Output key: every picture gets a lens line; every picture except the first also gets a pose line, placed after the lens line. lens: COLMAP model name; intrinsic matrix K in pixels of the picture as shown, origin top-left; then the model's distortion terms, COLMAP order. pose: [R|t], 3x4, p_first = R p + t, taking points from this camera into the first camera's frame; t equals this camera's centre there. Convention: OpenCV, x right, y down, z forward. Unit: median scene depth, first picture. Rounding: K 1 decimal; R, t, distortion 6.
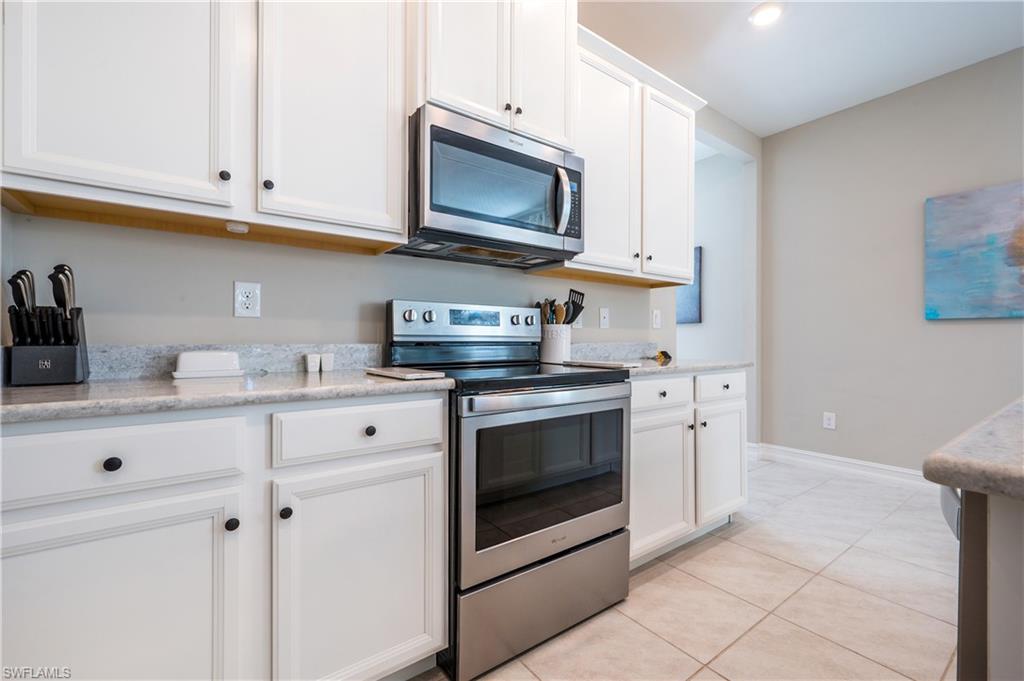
lens RADIAL K [[430.2, 0, 512.0], [0, 430.2, 340.5], [0, 0, 1]] dist [-0.009253, 0.000048]
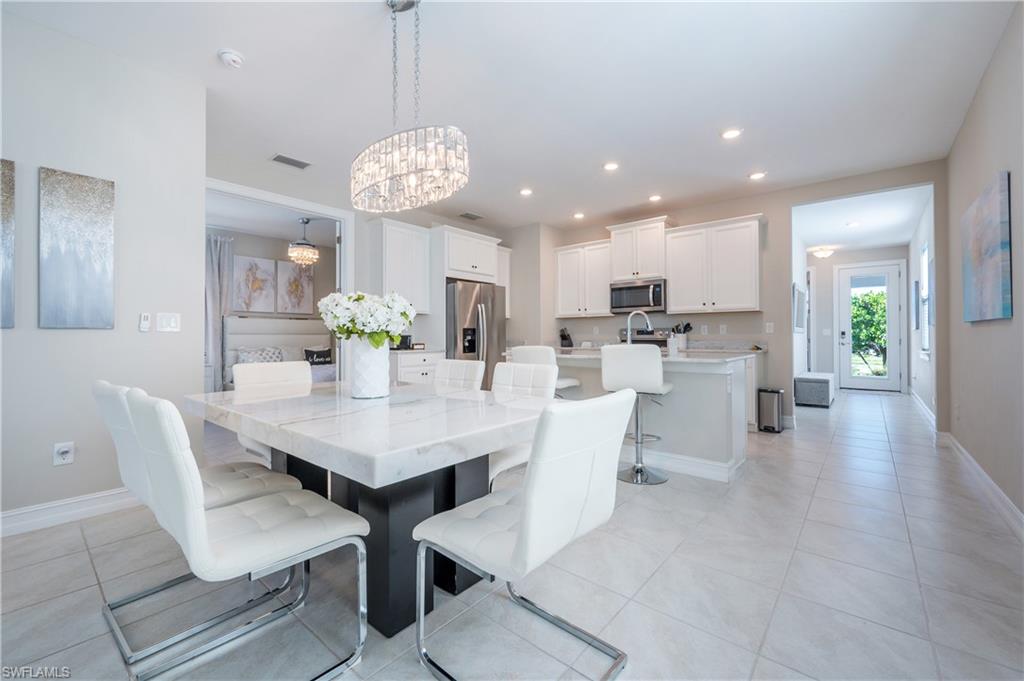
lens RADIAL K [[416.6, 0, 515.4], [0, 416.6, 332.4], [0, 0, 1]] dist [-0.000977, -0.000160]
pose [[0.235667, -0.011963, -0.971760, 3.056965], [0.000699, 0.999926, -0.012140, -0.018484], [0.971834, 0.002182, 0.235658, -0.753174]]
